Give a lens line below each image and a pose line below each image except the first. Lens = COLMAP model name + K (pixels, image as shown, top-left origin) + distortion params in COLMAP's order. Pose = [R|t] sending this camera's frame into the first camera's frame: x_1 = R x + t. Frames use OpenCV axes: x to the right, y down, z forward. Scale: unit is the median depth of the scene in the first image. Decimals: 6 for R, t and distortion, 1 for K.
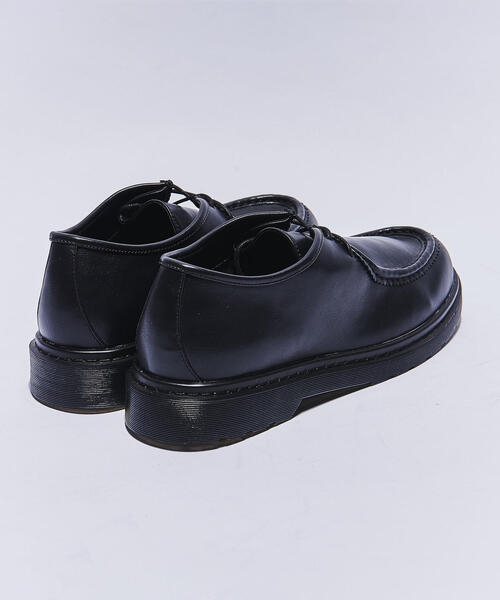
lens RADIAL K [[3383.9, 0, 250.4], [0, 3383.9, 302.6], [0, 0, 1]] dist [0.622456, 0.000000]
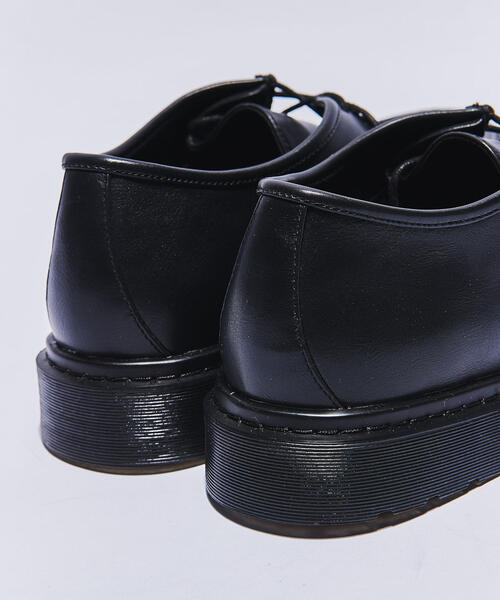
lens RADIAL K [[3383.9, 0, 251.3], [0, 3383.9, 298.5], [0, 0, 1]] dist [0.622456, 0.000000]
pose [[0.998937, -0.035164, -0.029796, -0.011874], [0.034632, 0.999234, -0.018211, 0.014753], [0.030414, 0.017159, 0.999390, 0.443700]]
